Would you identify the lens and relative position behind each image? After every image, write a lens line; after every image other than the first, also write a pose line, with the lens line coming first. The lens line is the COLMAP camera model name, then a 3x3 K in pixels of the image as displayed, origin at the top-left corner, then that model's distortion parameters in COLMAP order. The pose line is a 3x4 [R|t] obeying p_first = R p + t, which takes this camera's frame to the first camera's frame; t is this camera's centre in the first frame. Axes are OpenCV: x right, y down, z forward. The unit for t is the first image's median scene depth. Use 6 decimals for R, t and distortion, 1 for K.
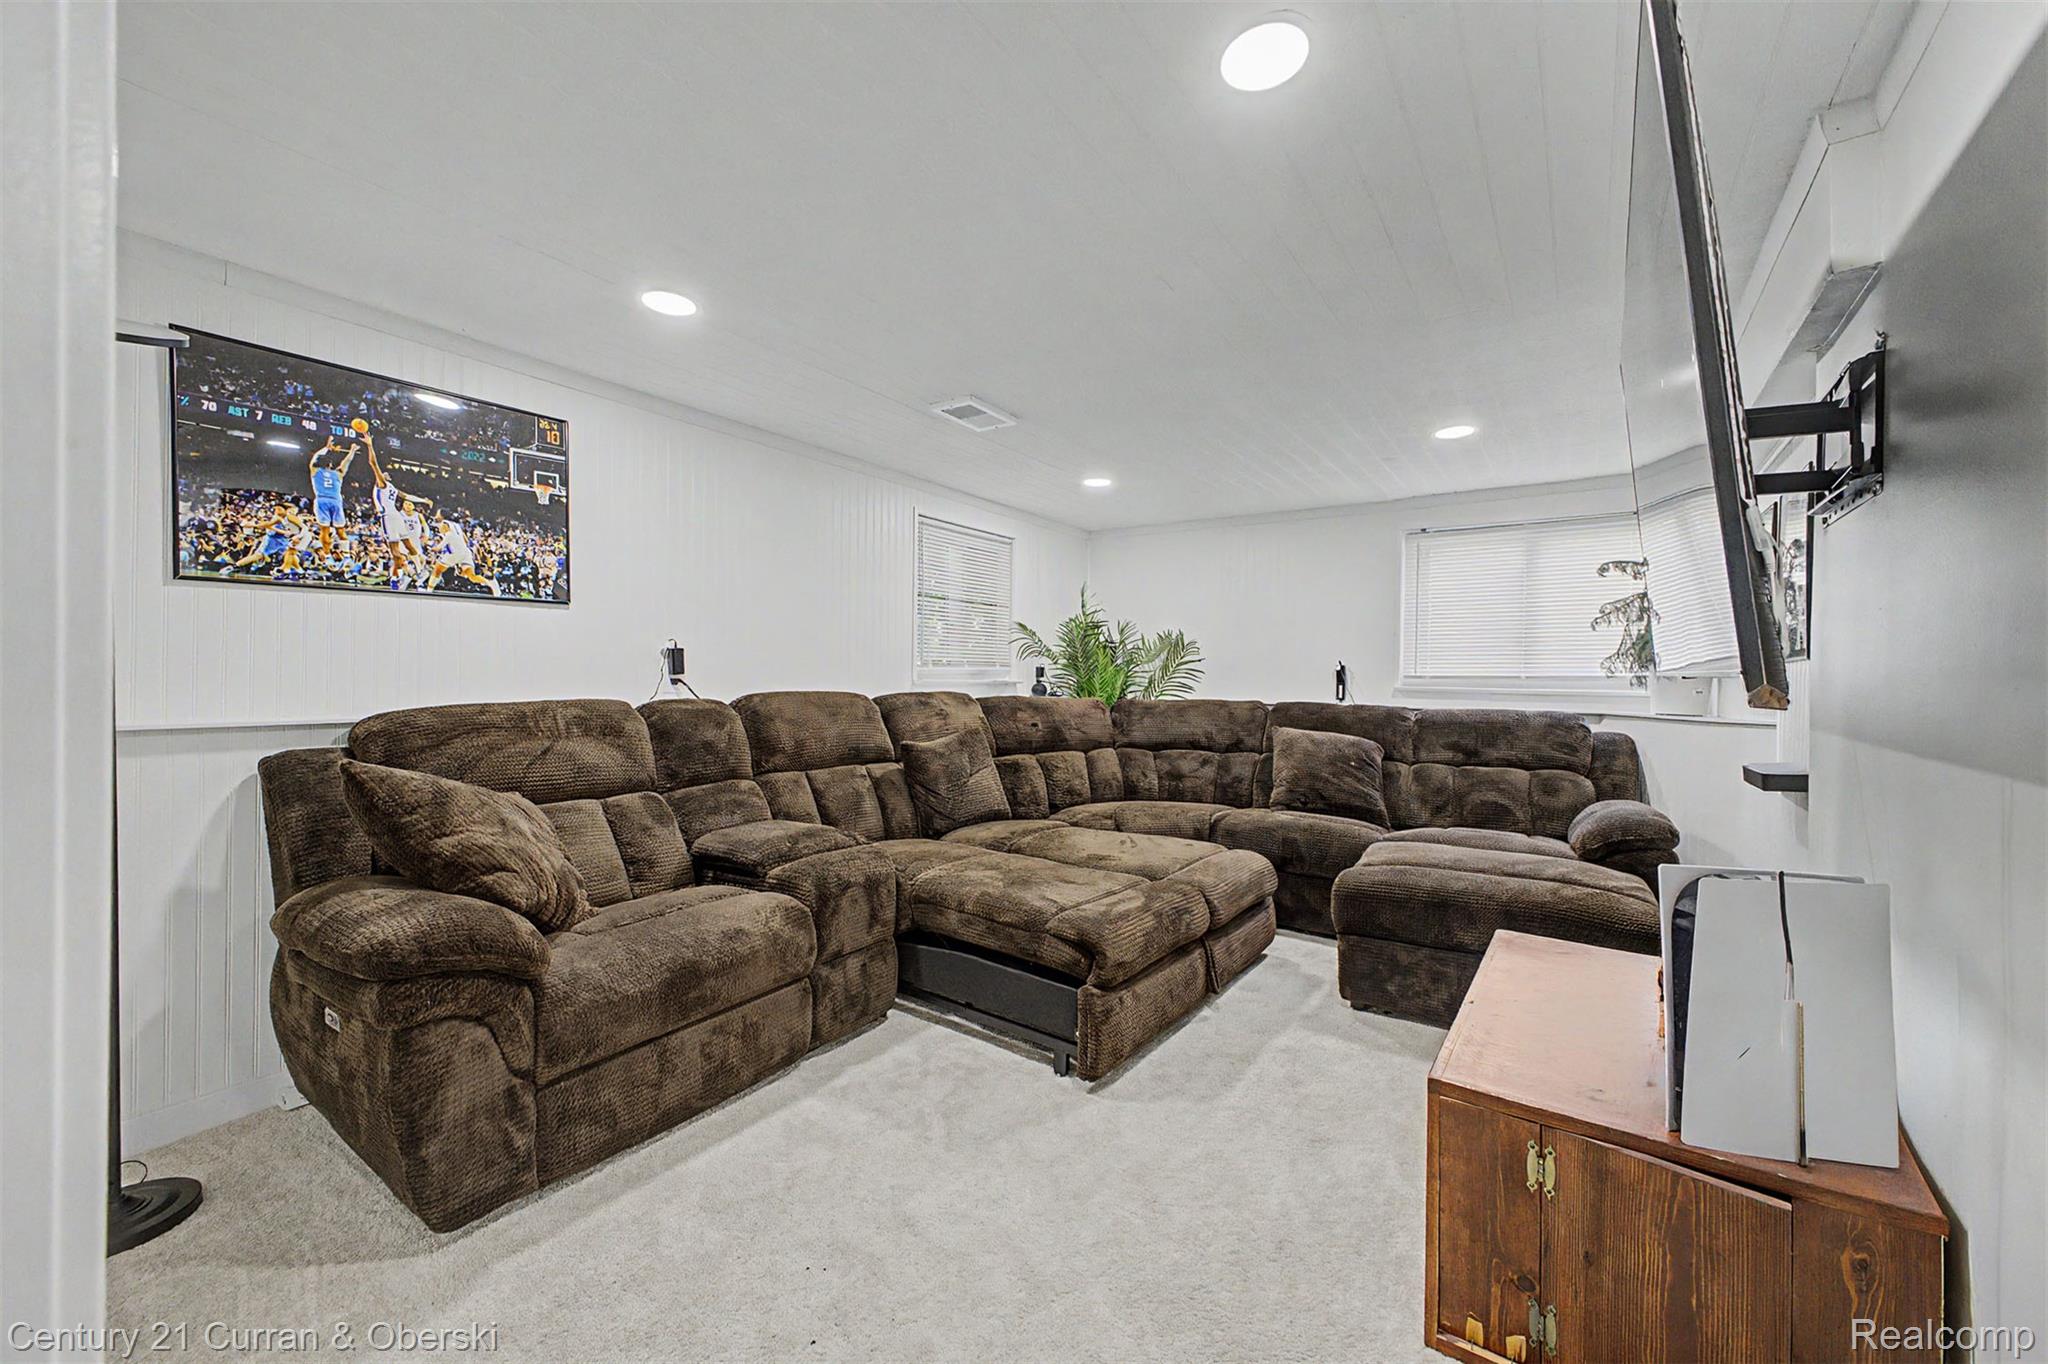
lens RADIAL K [[802.9, 0, 1032.8], [0, 802.9, 680.9], [0, 0, 1]] dist [0.014494, -0.003703]
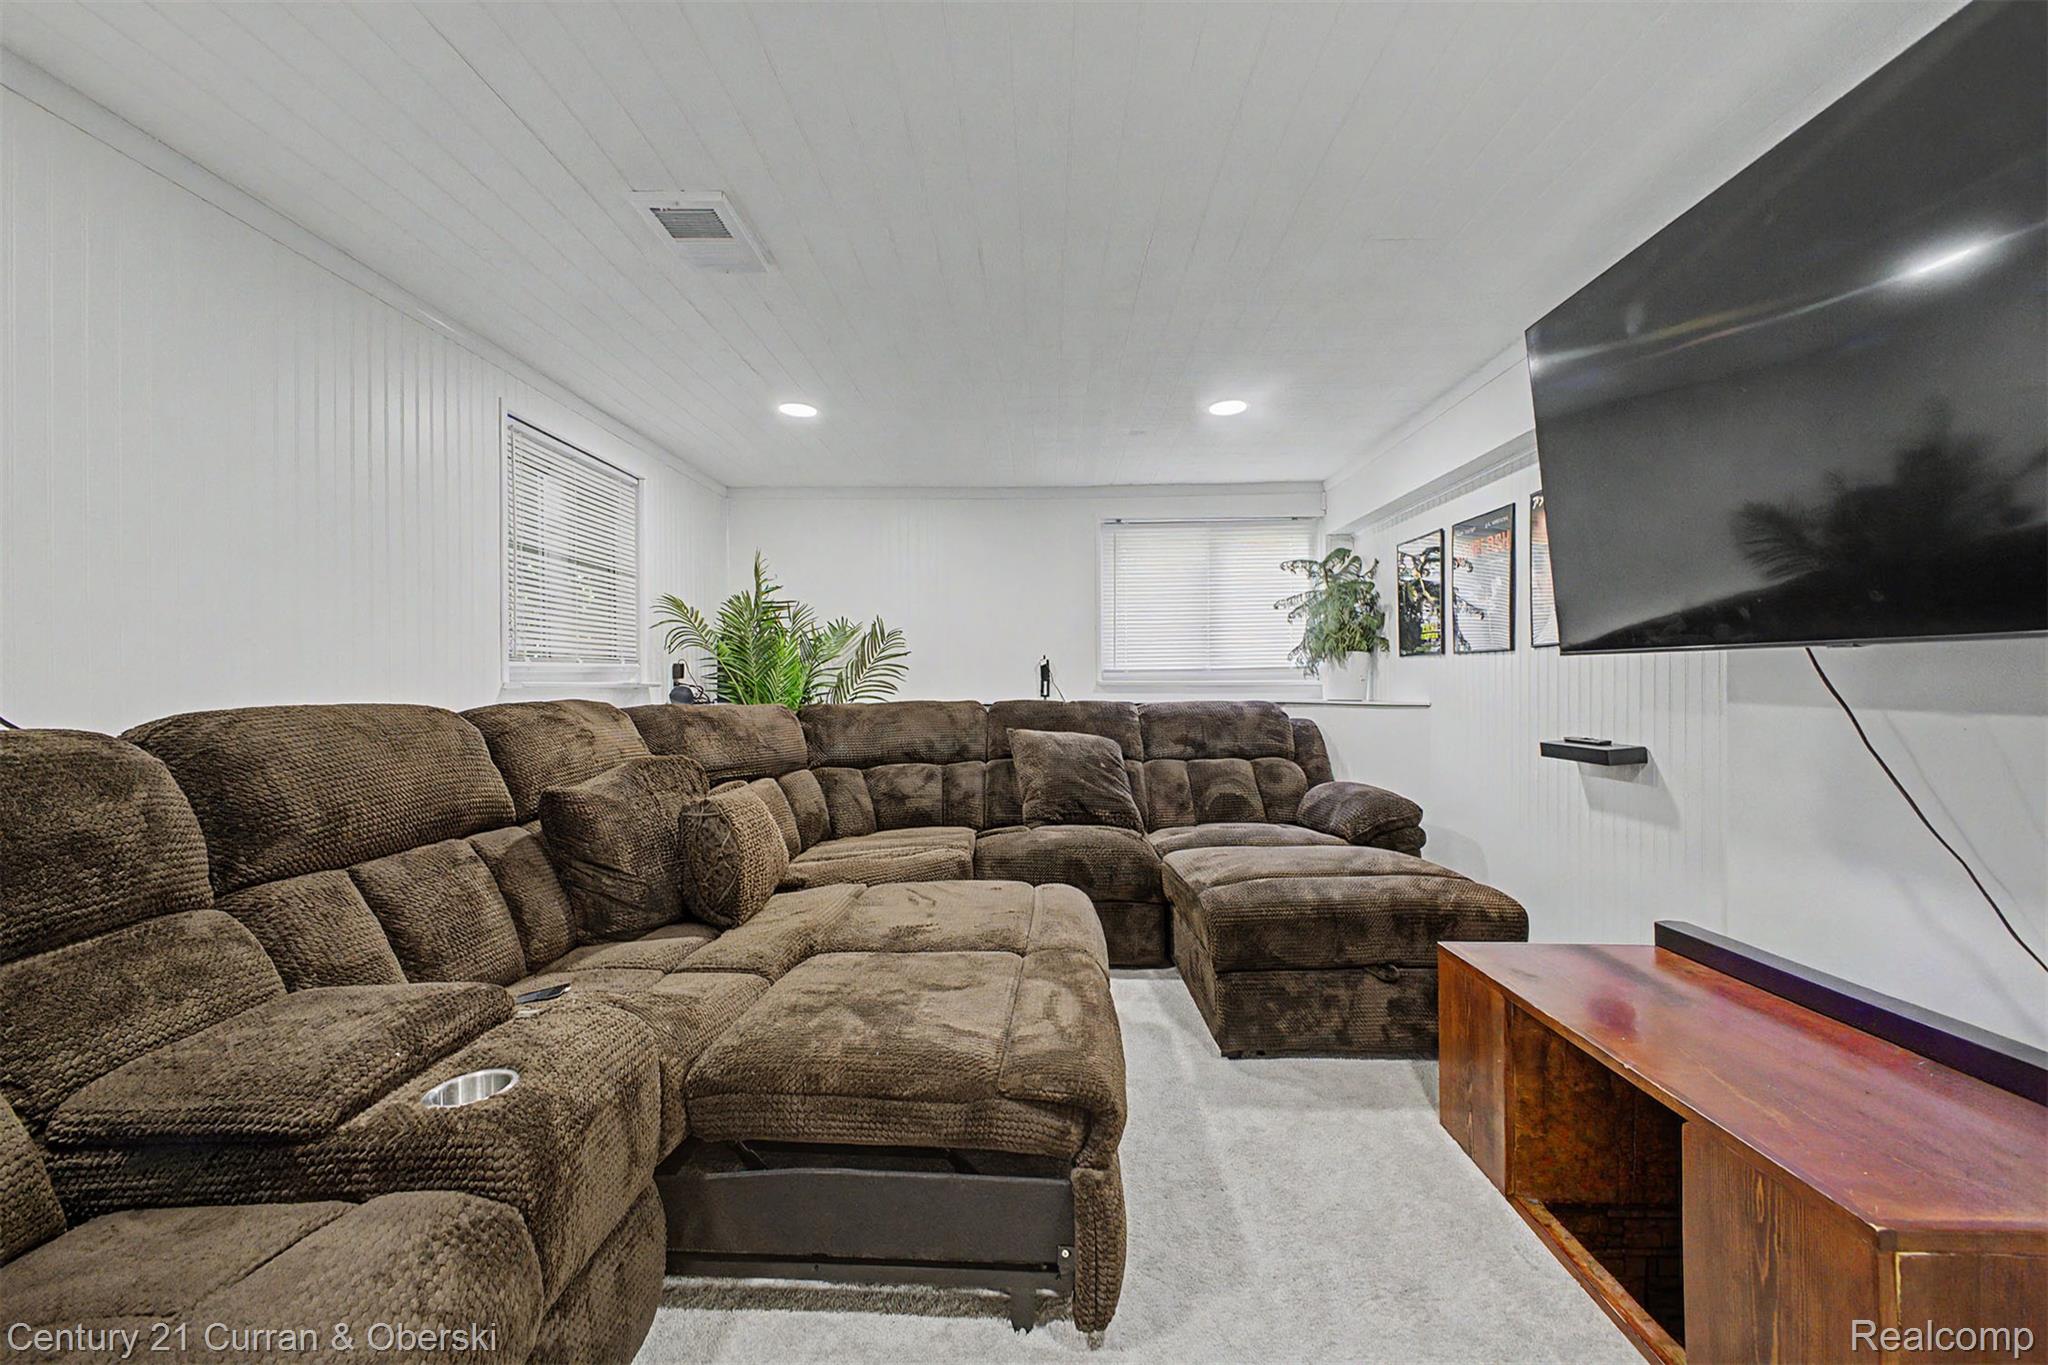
lens RADIAL K [[802.9, 0, 1023.2], [0, 802.9, 681.2], [0, 0, 1]] dist [0.014494, -0.003703]
pose [[0.834467, -0.017070, 0.550794, -0.180495], [0.020271, 0.999794, 0.000274, 0.006034], [-0.550685, 0.010937, 0.834641, 0.310579]]
